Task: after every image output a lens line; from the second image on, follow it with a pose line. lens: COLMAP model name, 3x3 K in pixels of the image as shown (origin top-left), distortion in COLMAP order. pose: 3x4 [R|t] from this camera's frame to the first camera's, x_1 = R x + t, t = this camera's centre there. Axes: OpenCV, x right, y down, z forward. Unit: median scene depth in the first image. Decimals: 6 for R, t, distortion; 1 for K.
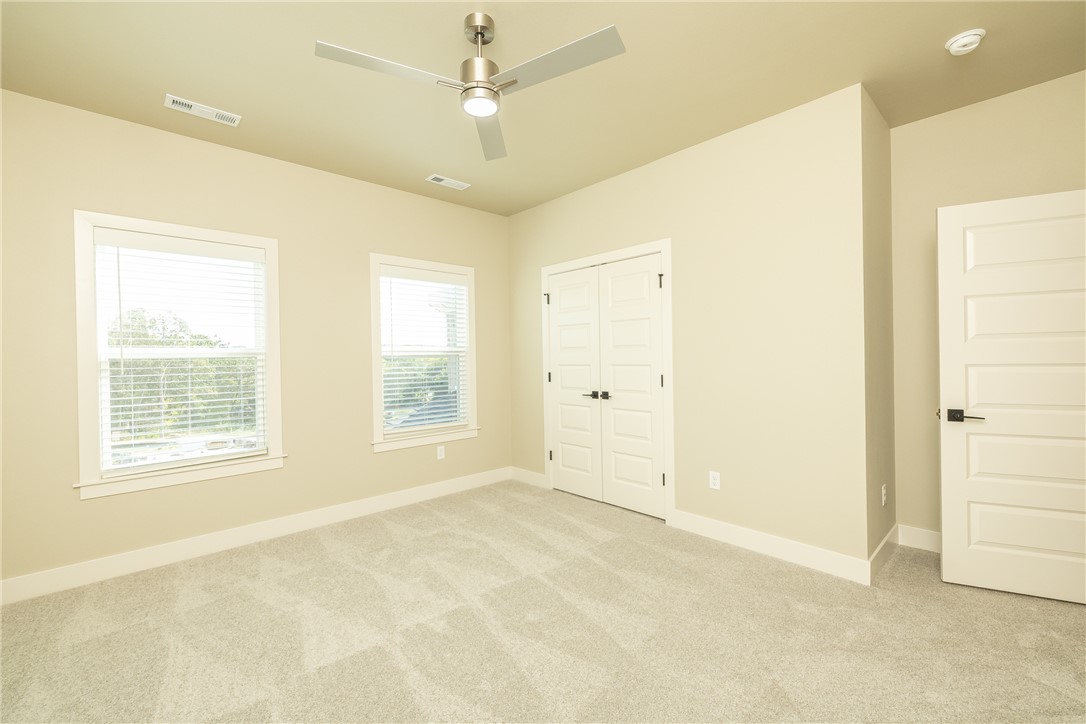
lens RADIAL K [[448.4, 0, 540.9], [0, 448.4, 352.8], [0, 0, 1]] dist [-0.000371, 0.000079]
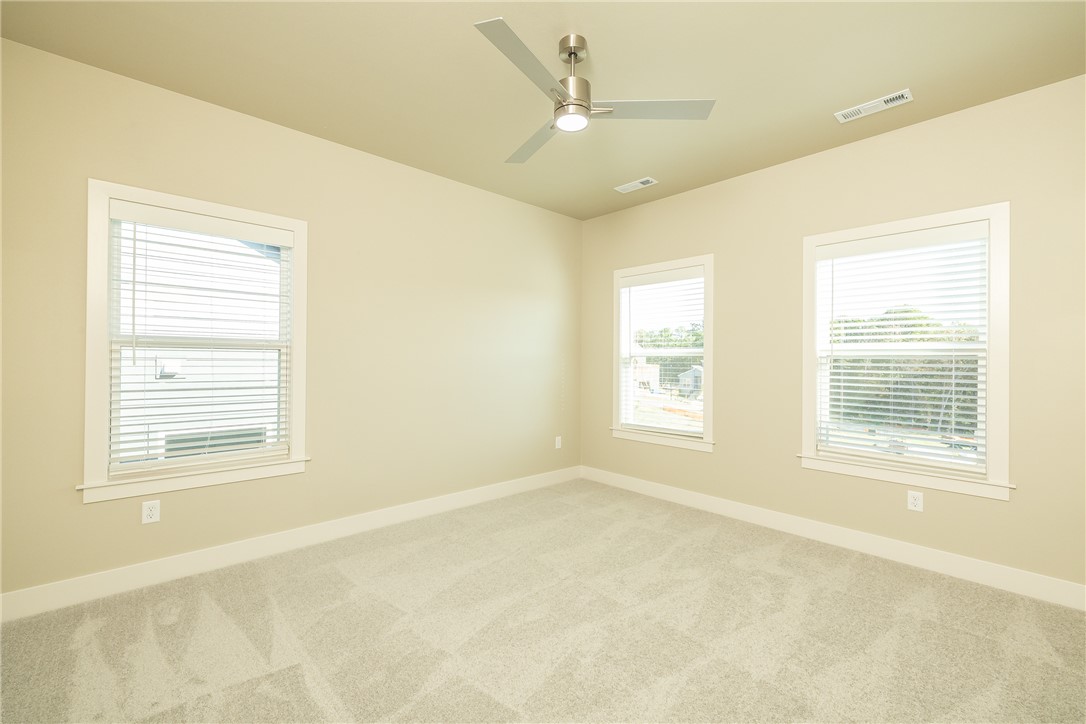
lens RADIAL K [[455.5, 0, 540.8], [0, 455.5, 357.6], [0, 0, 1]] dist [-0.001164, 0.000042]
pose [[-0.004139, 0.015180, -0.999876, 0.608528], [0.007465, 0.999857, 0.015148, -0.008439], [0.999964, -0.007402, -0.004252, 0.593295]]
